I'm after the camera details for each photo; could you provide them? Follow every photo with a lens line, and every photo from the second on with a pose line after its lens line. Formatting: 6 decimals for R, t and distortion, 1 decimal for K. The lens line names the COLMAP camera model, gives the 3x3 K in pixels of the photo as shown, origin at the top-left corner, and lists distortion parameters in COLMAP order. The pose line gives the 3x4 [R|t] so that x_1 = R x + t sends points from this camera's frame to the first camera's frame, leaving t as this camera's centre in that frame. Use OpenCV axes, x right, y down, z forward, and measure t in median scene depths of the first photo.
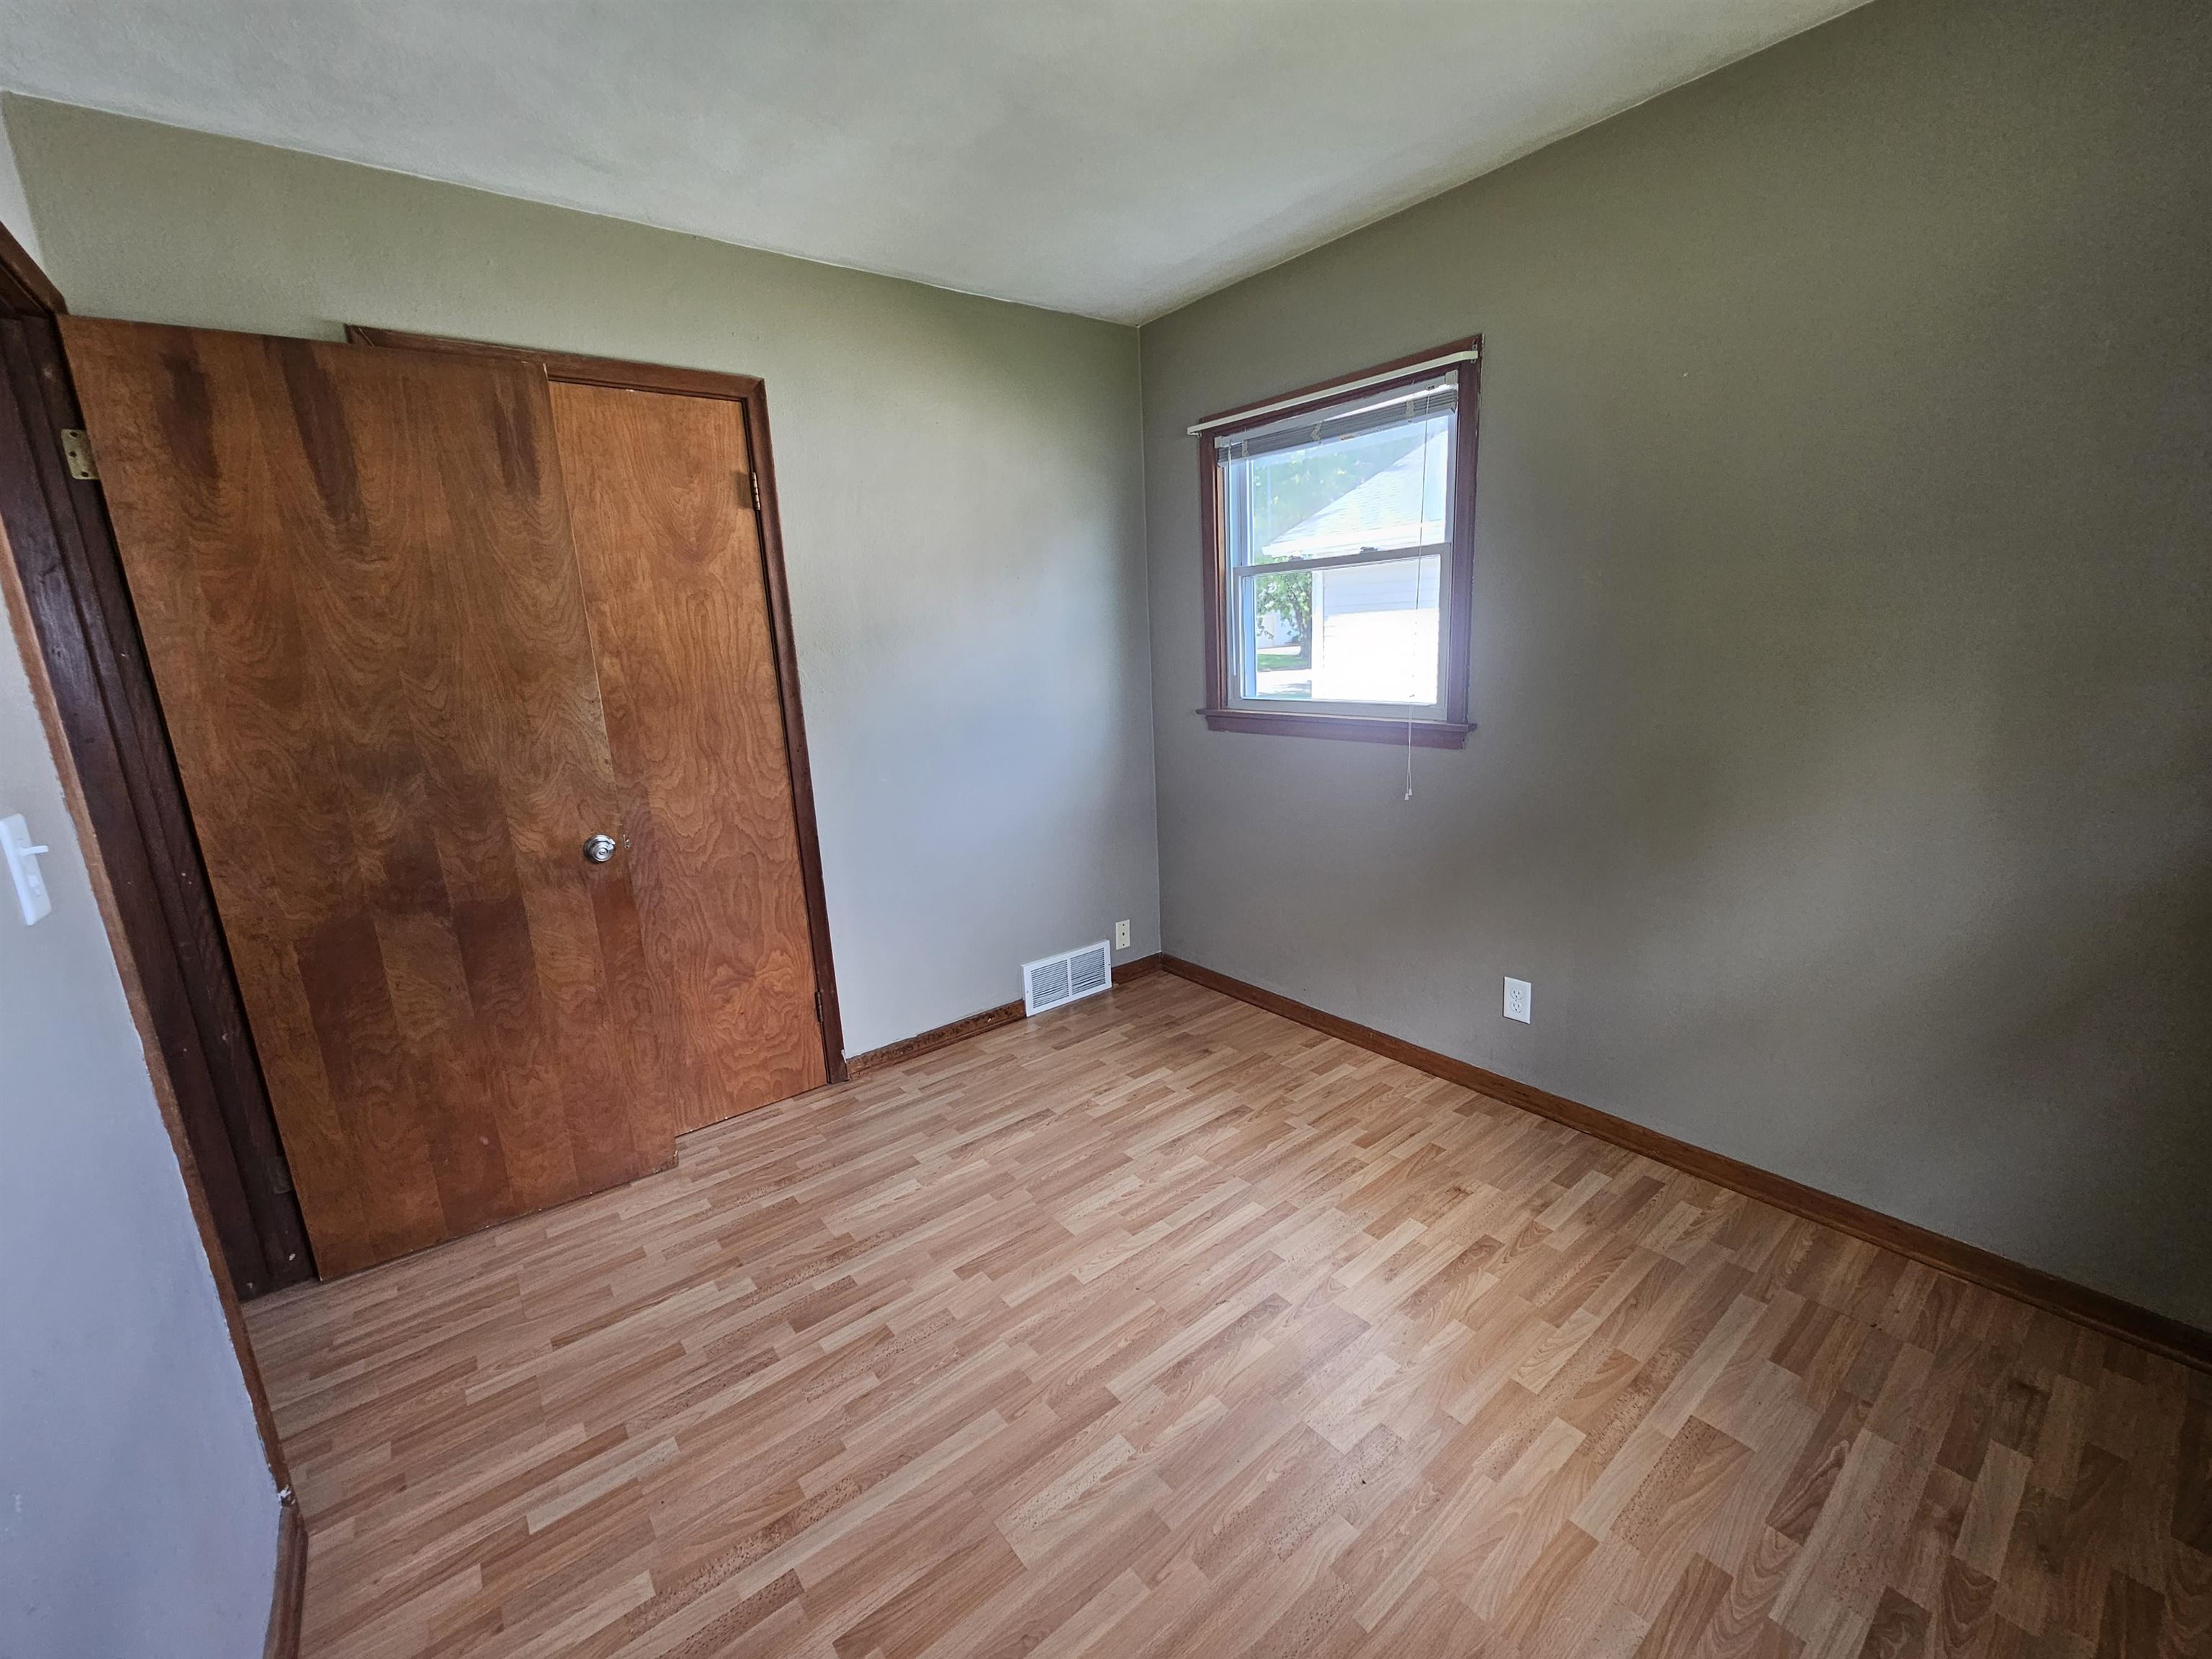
lens RADIAL K [[902.8, 0, 1112.7], [0, 902.8, 839.8], [0, 0, 1]] dist [-0.000021, 0.000300]
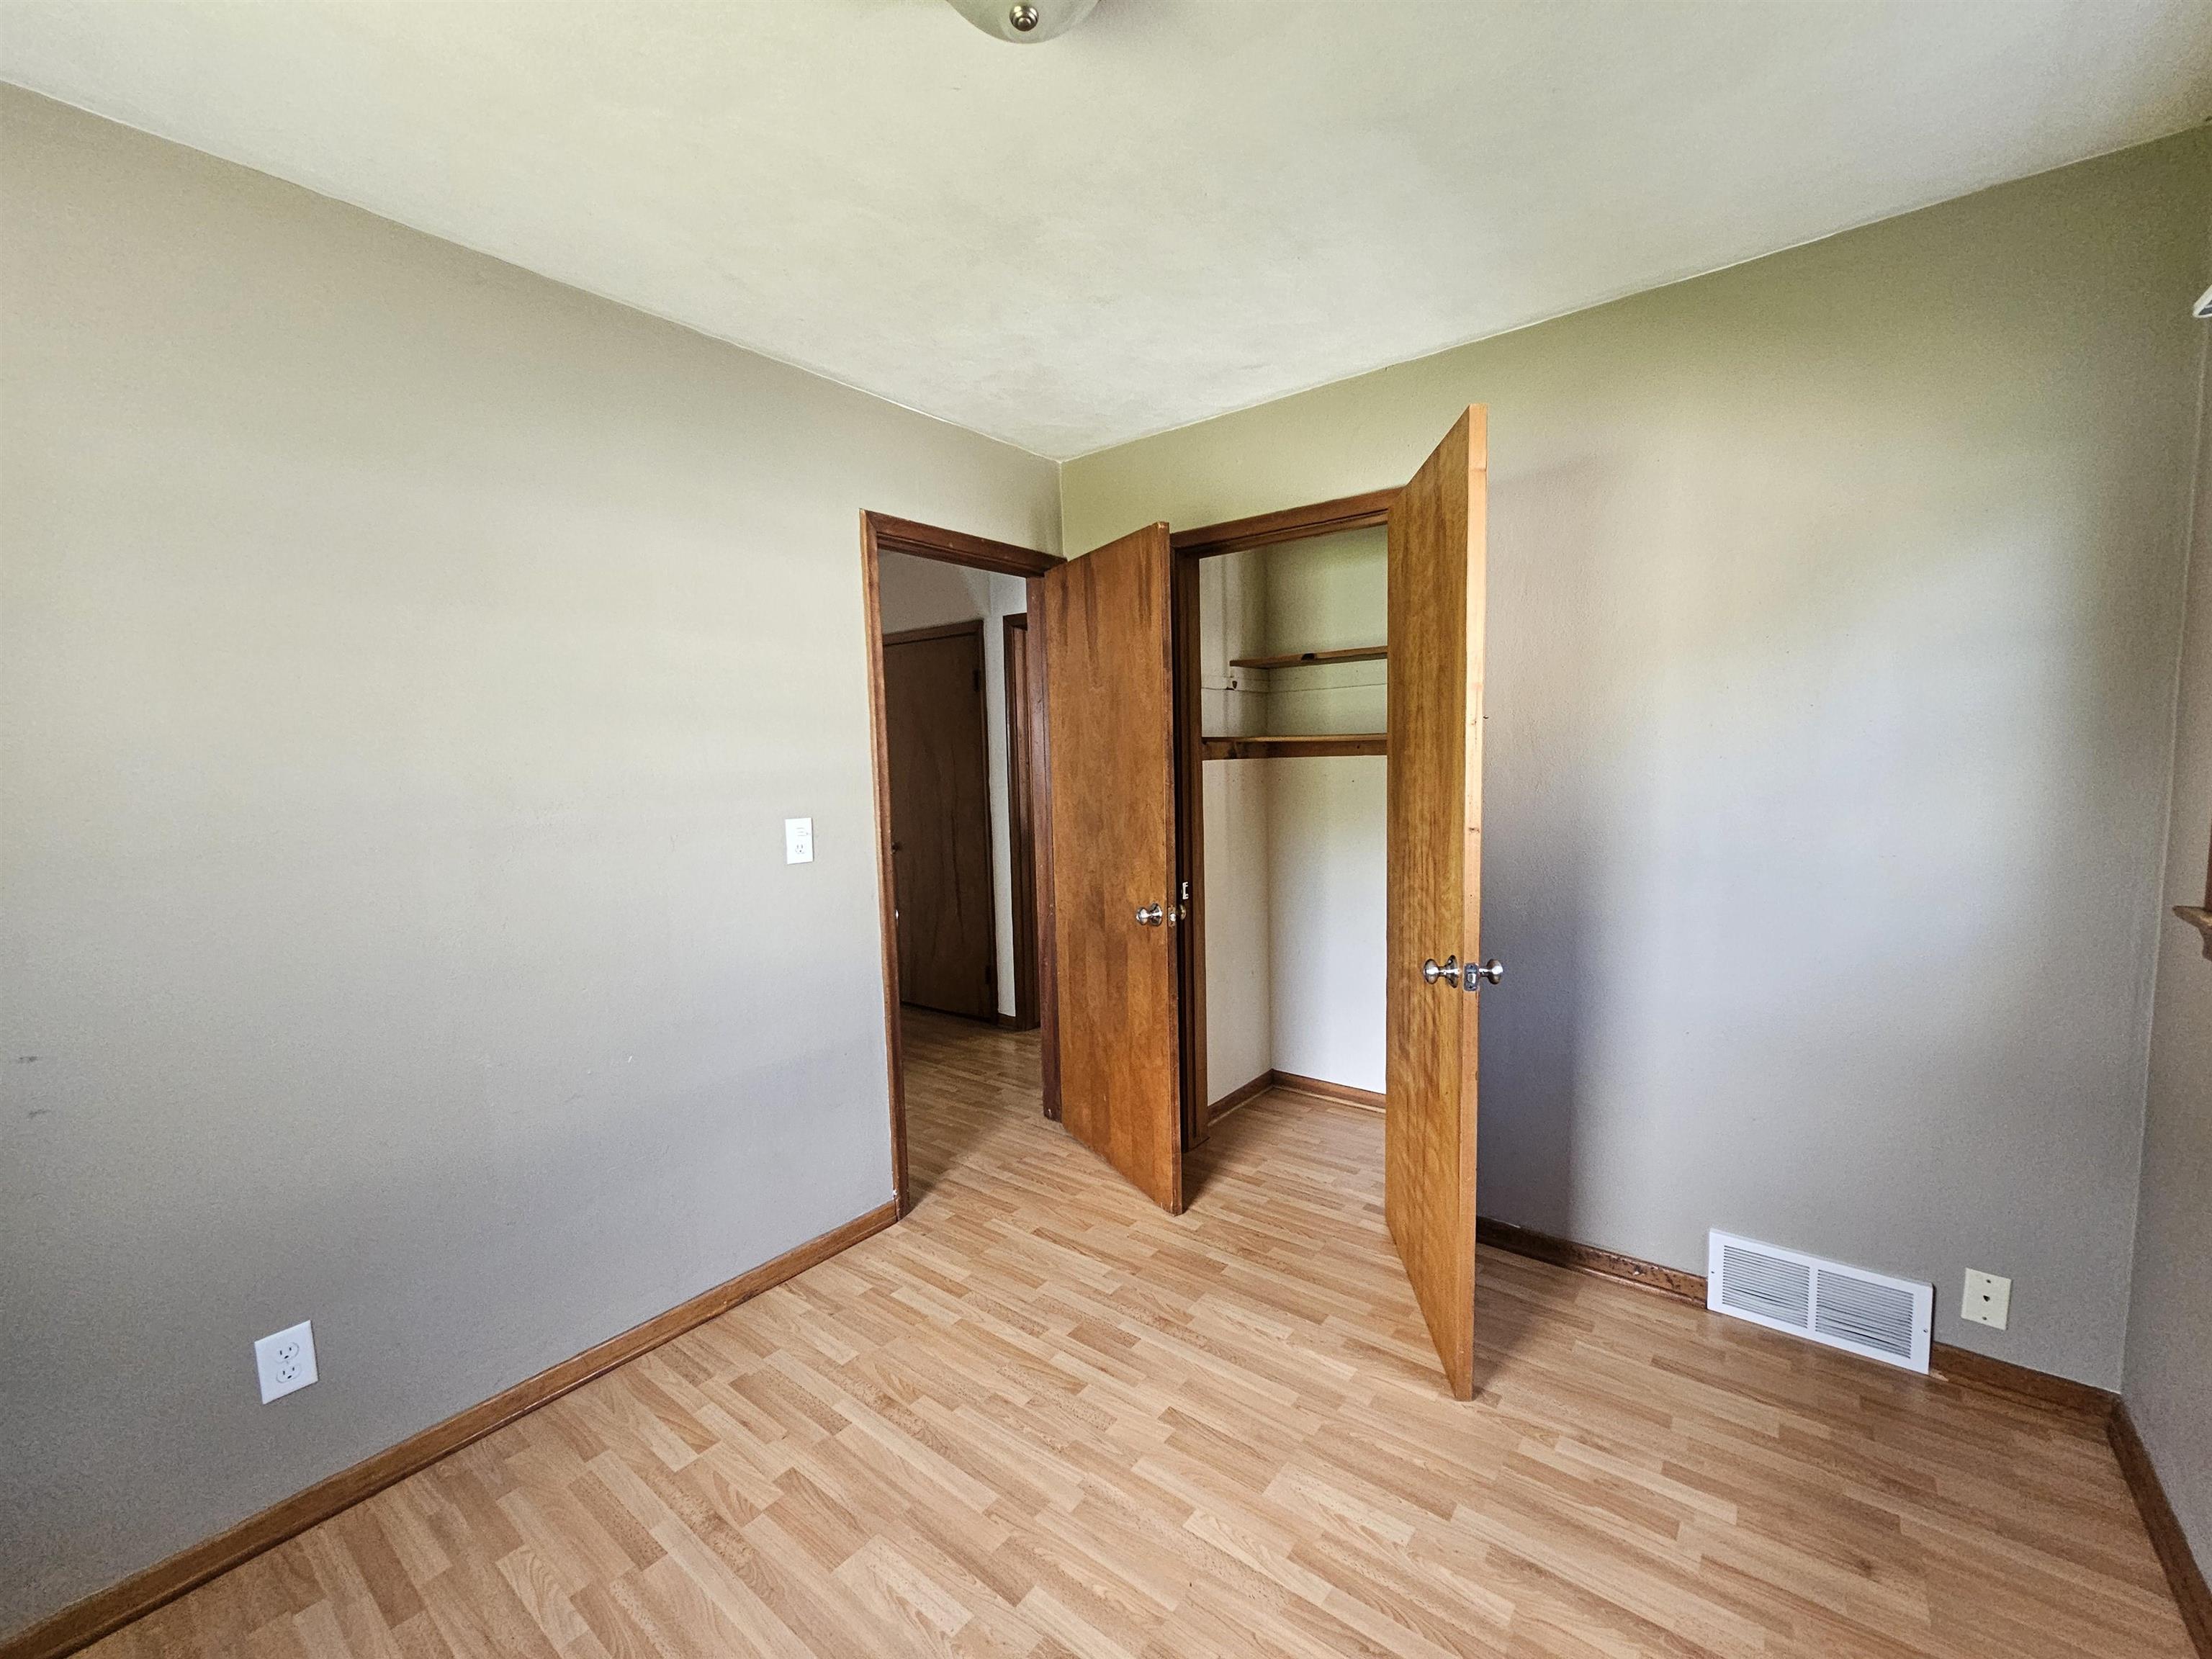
lens RADIAL K [[902.8, 0, 1112.7], [0, 902.8, 839.8], [0, 0, 1]] dist [-0.000021, 0.000300]
pose [[0.237029, 0.135115, -0.962061, 0.636901], [-0.203529, 0.975212, 0.086817, -0.173159], [0.949944, 0.175229, 0.258654, 0.587962]]
